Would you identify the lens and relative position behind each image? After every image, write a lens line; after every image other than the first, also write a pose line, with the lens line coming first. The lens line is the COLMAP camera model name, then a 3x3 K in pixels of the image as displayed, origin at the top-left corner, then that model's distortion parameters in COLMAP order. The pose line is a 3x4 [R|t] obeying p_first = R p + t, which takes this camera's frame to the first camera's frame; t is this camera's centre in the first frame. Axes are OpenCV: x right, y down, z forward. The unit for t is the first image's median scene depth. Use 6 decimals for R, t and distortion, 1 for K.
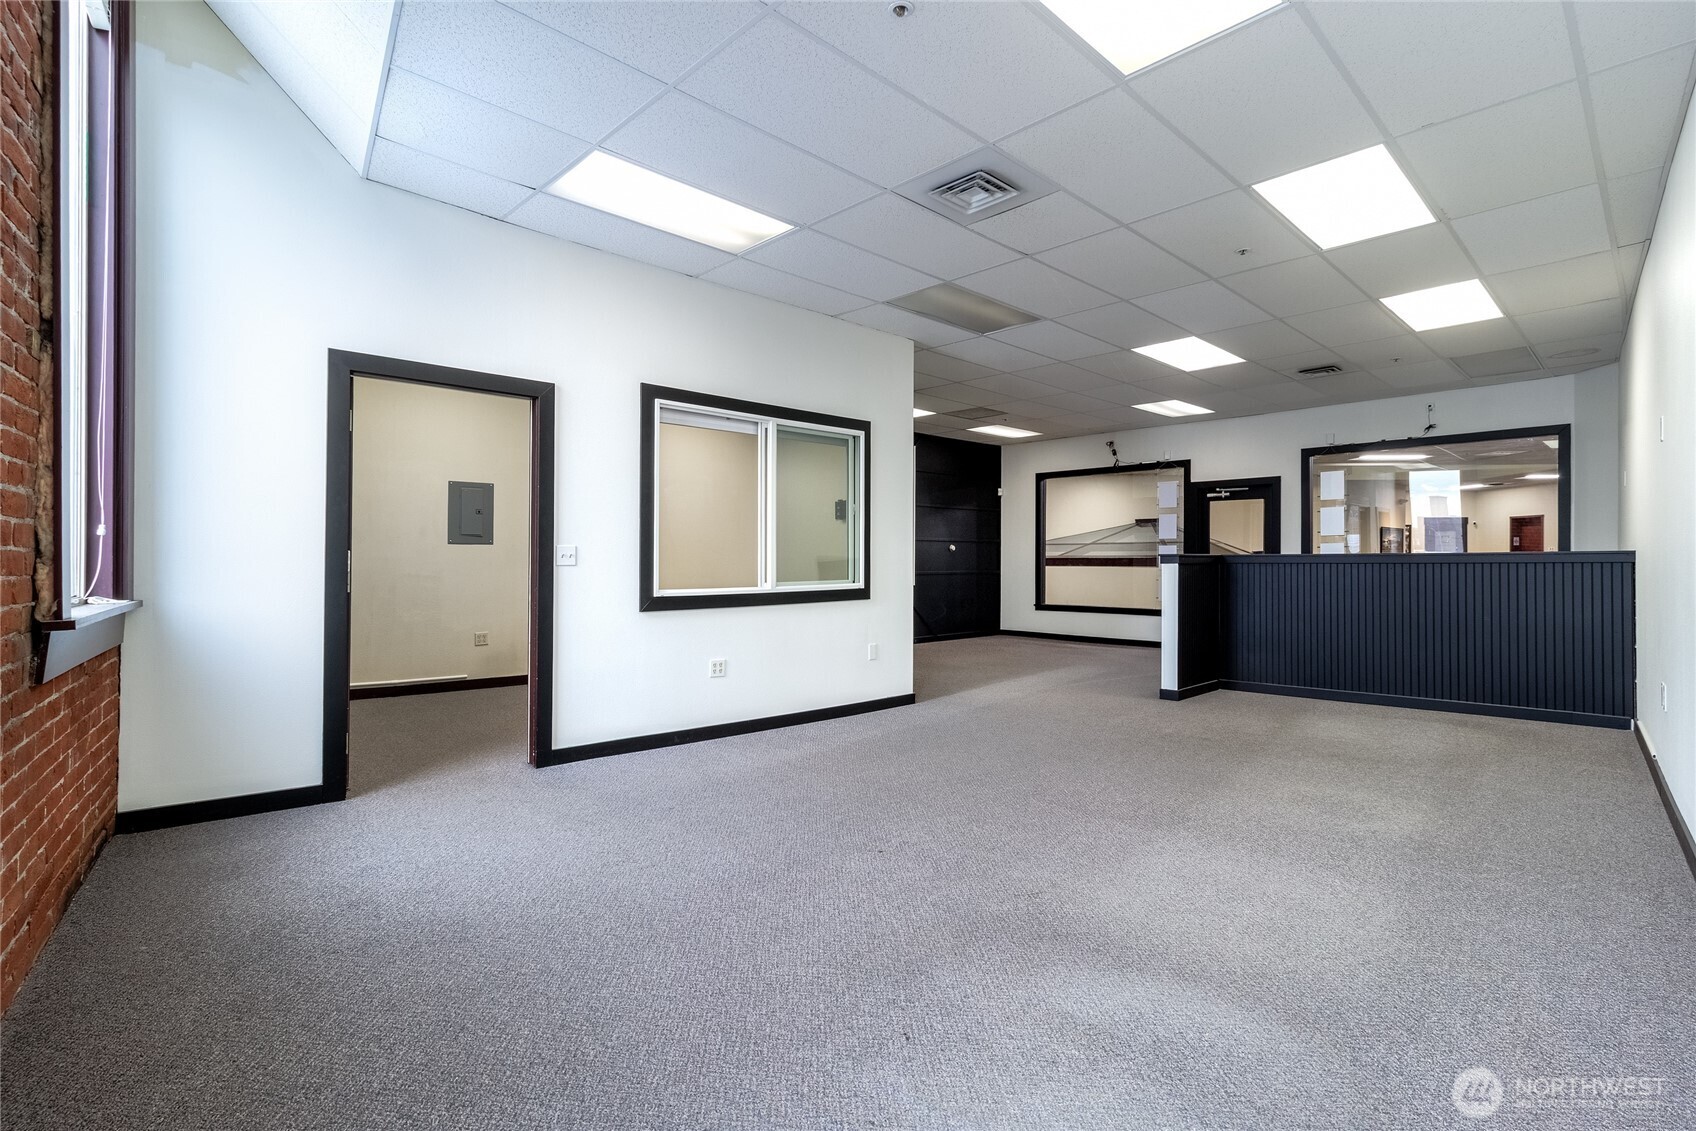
lens RADIAL K [[831.3, 0, 841.1], [0, 831.3, 568.2], [0, 0, 1]] dist [0.001456, -0.000004]
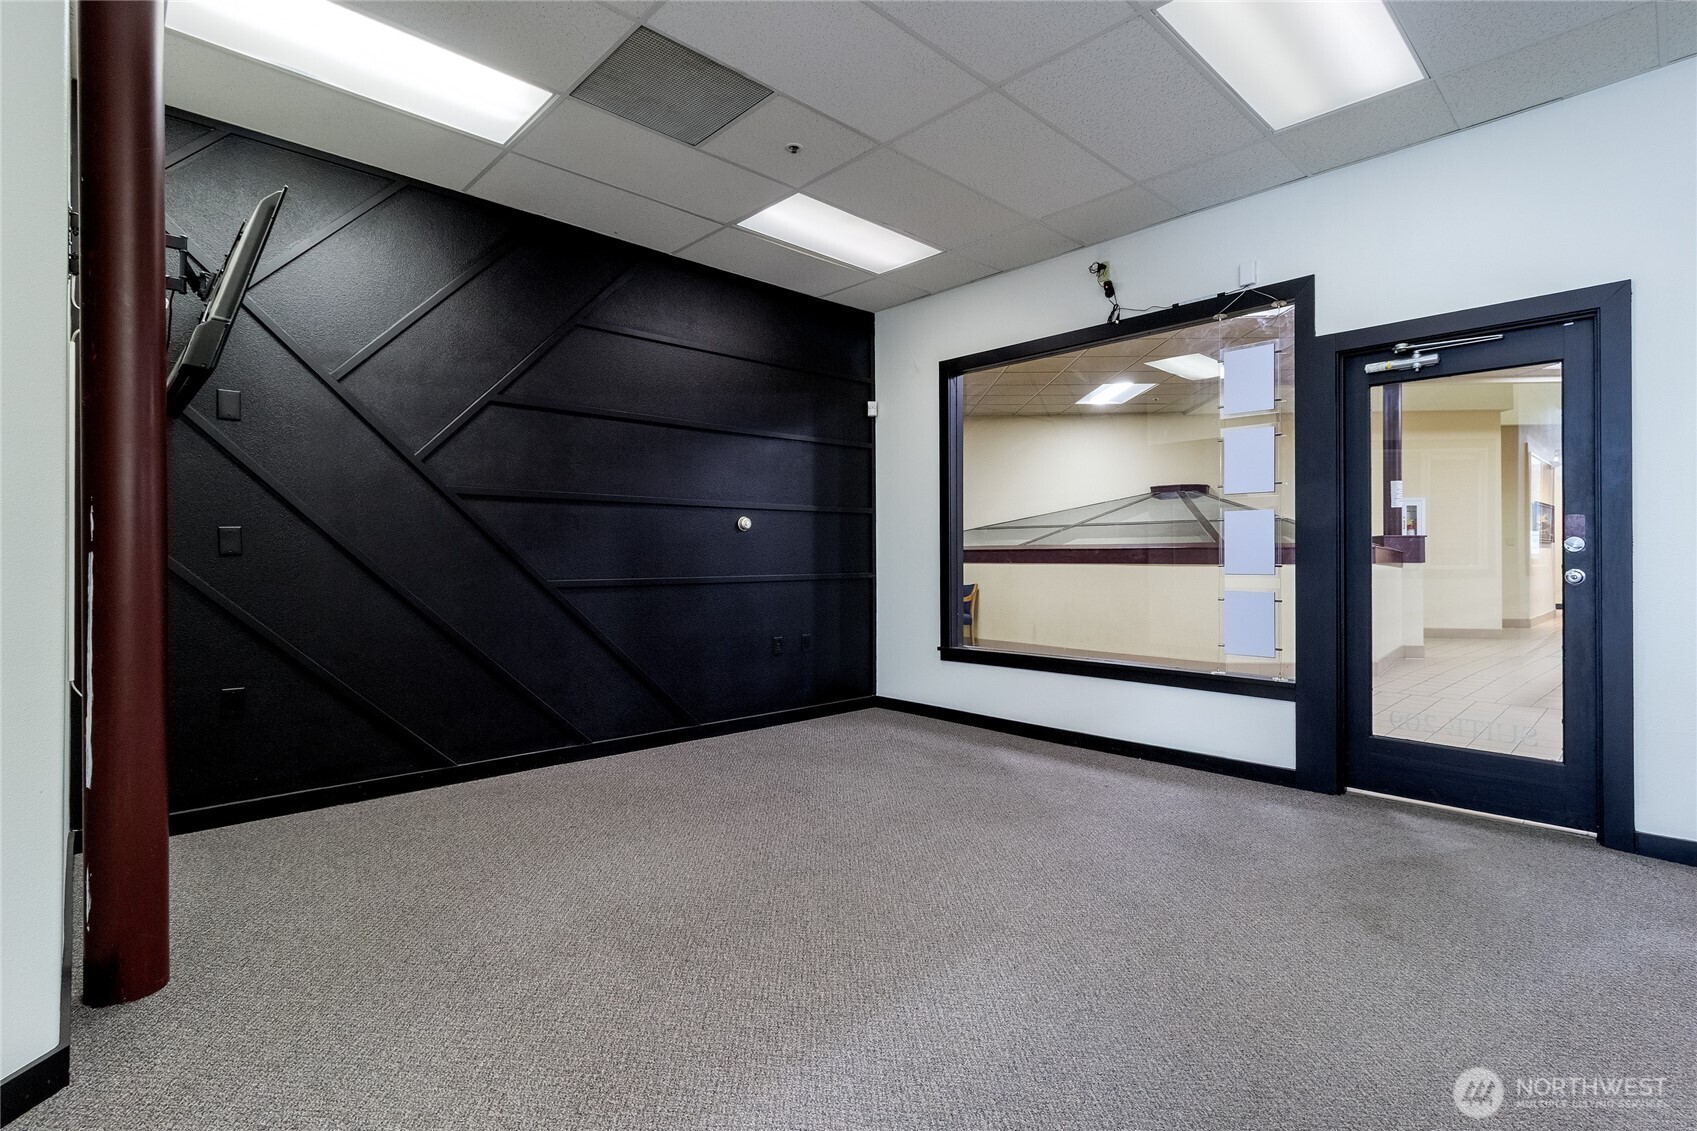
lens RADIAL K [[831.8, 0, 859.2], [0, 831.8, 560.5], [0, 0, 1]] dist [0.001456, -0.000004]
pose [[0.999953, 0.000875, 0.009682, 0.188520], [-0.000855, 0.999998, -0.001985, -0.004277], [-0.009684, 0.001977, 0.999951, 0.553175]]
